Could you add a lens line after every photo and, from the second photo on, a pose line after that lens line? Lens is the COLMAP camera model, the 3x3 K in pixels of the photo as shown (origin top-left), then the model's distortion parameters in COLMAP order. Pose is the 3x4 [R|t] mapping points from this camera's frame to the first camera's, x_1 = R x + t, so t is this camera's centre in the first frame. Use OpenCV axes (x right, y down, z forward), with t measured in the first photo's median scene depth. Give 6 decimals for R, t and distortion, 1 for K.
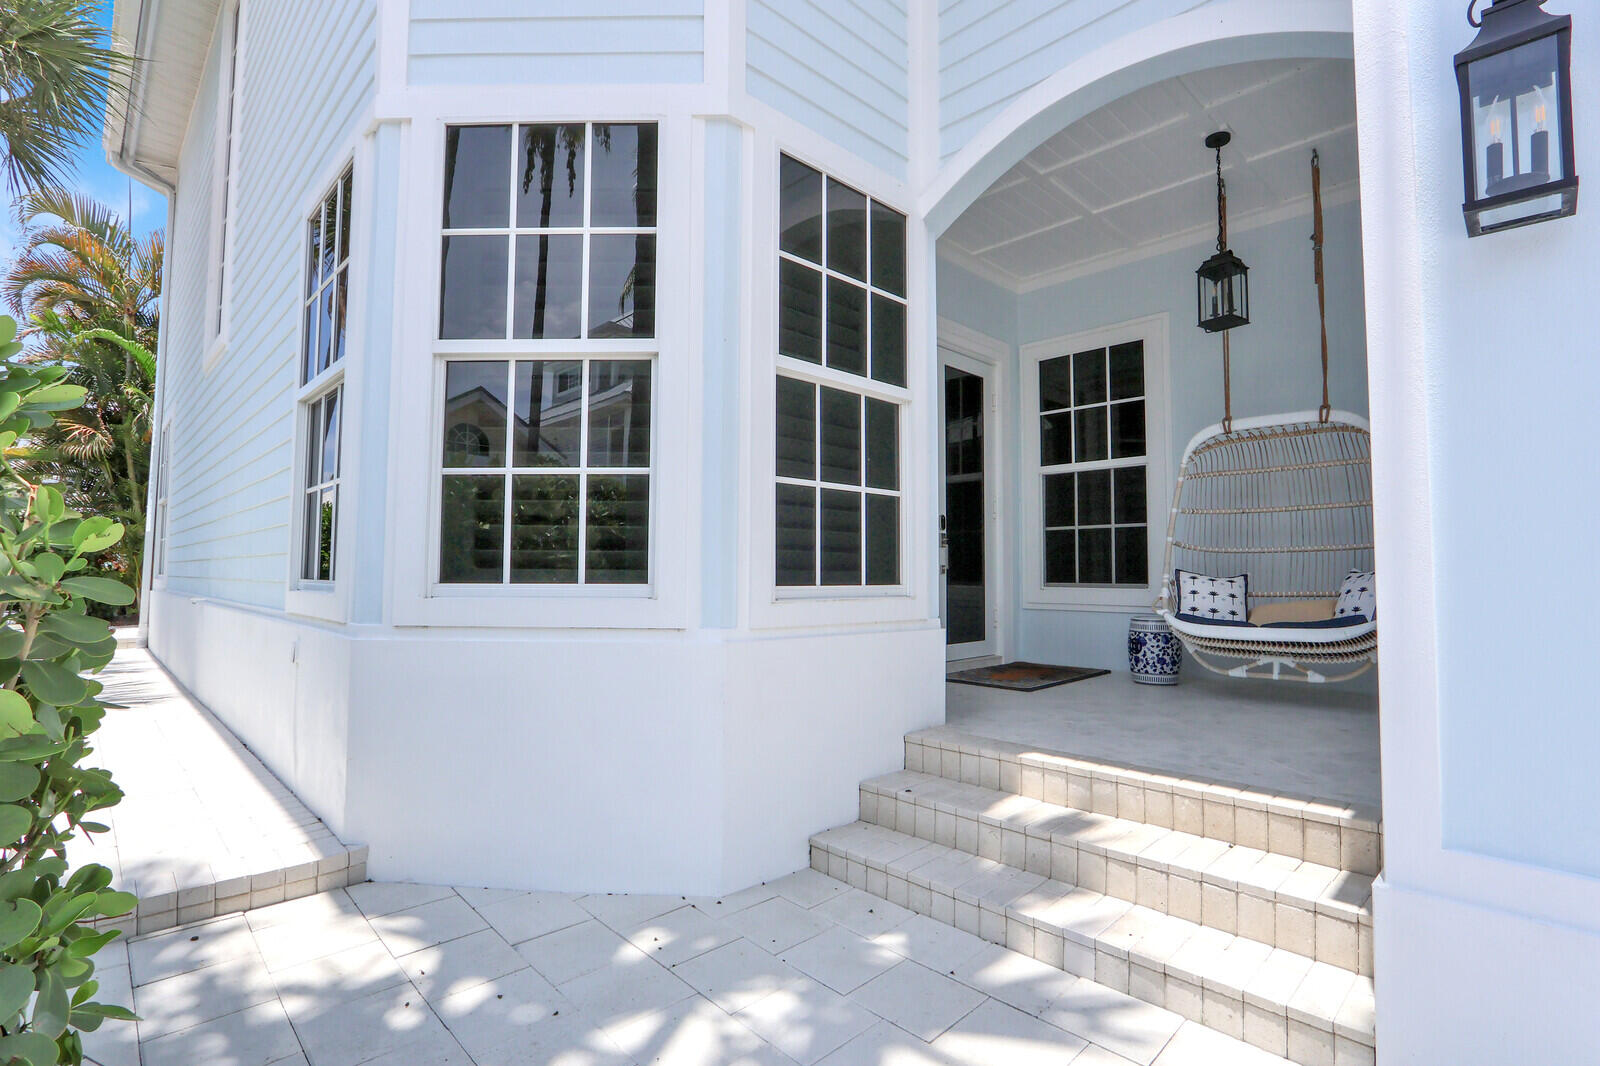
lens RADIAL K [[765.2, 0, 795.9], [0, 765.2, 531.4], [0, 0, 1]] dist [-0.011695, -0.000096]
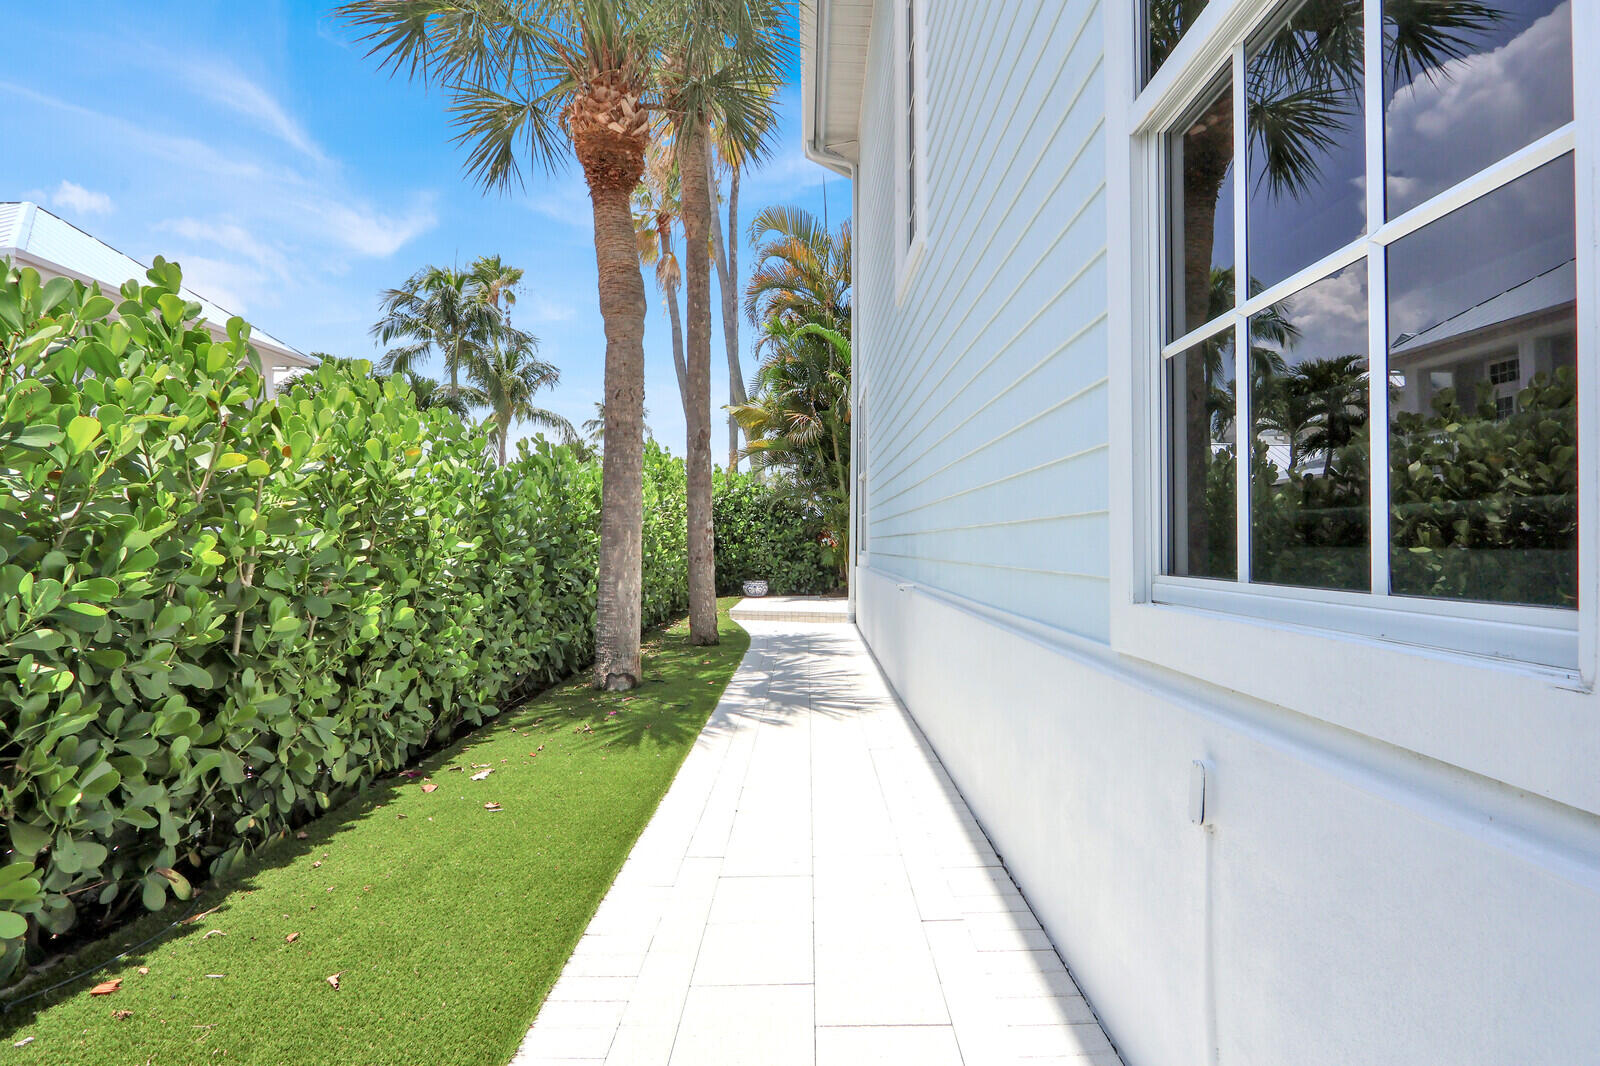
lens RADIAL K [[765.2, 0, 797.9], [0, 765.2, 533.8], [0, 0, 1]] dist [-0.011695, -0.000096]
pose [[0.712785, -0.015232, -0.701217, -0.167963], [0.042648, 0.998855, 0.021654, 0.008215], [0.700085, -0.045340, 0.712619, 0.195137]]
